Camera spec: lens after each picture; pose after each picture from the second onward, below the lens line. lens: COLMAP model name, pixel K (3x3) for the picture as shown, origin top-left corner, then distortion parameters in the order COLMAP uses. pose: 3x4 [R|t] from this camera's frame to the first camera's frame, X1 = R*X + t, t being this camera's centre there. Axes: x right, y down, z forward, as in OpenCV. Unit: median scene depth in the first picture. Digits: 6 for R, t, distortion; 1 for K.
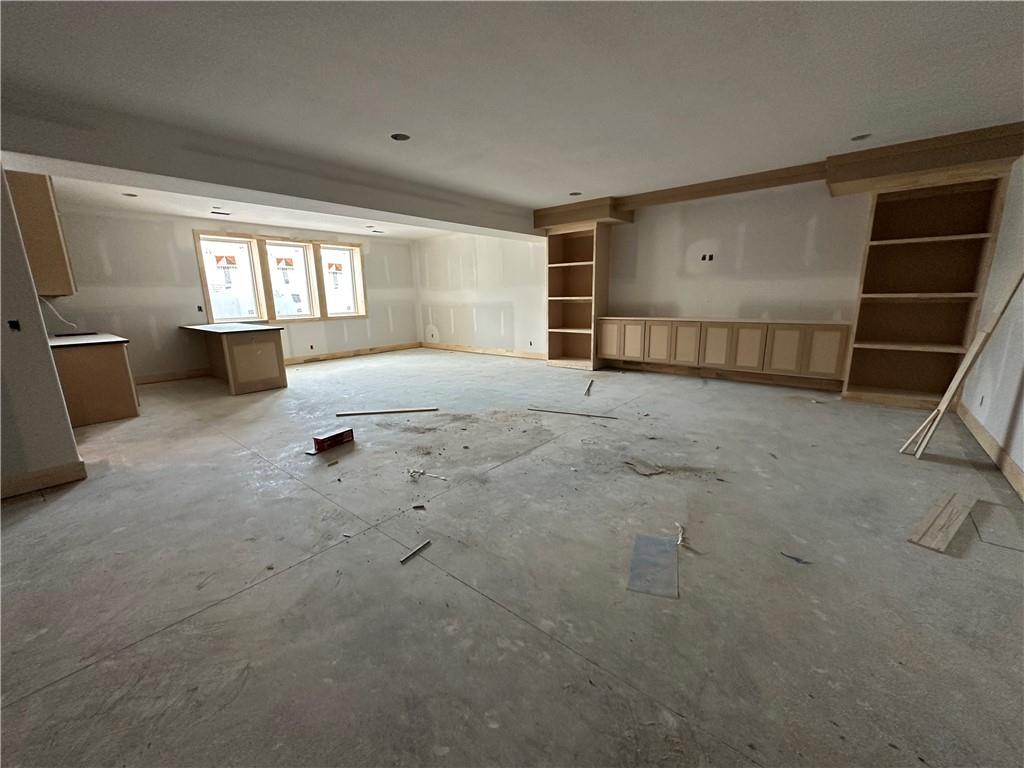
lens RADIAL K [[407.6, 0, 512.5], [0, 407.6, 382.9], [0, 0, 1]] dist [-0.003116, 0.000182]
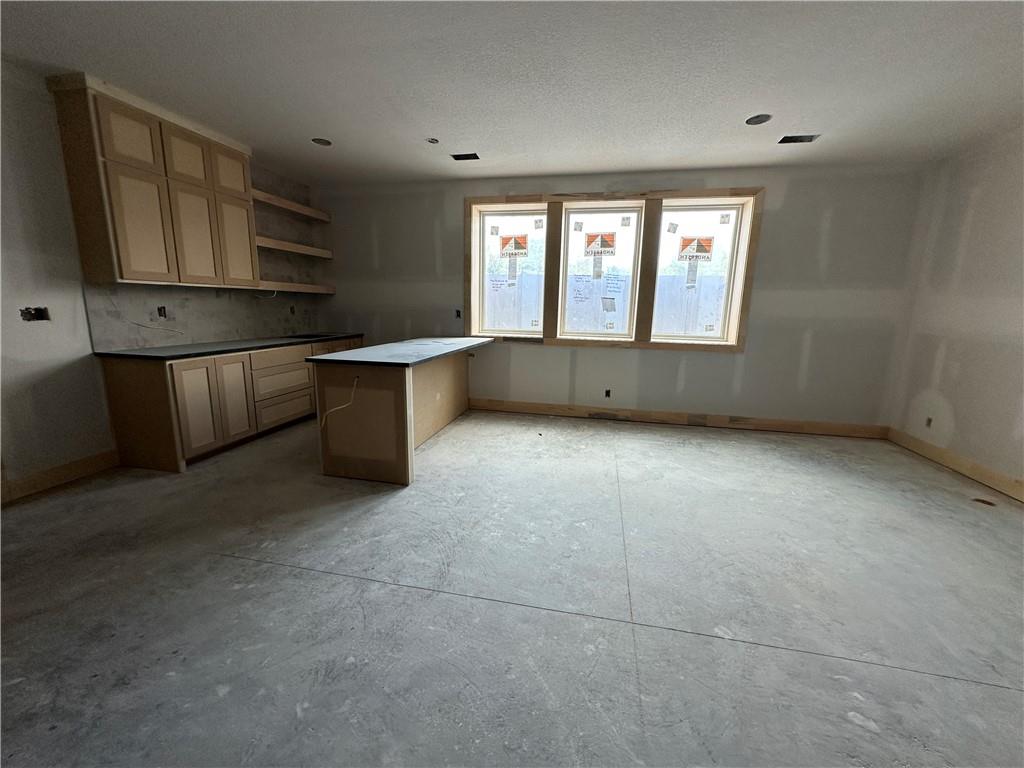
lens RADIAL K [[407.6, 0, 515.7], [0, 407.6, 382.8], [0, 0, 1]] dist [-0.003116, 0.000182]
pose [[0.470305, 0.193600, -0.861006, -0.075386], [-0.213122, 0.971679, 0.102072, -0.120589], [0.856383, 0.135495, 0.498246, 0.568276]]
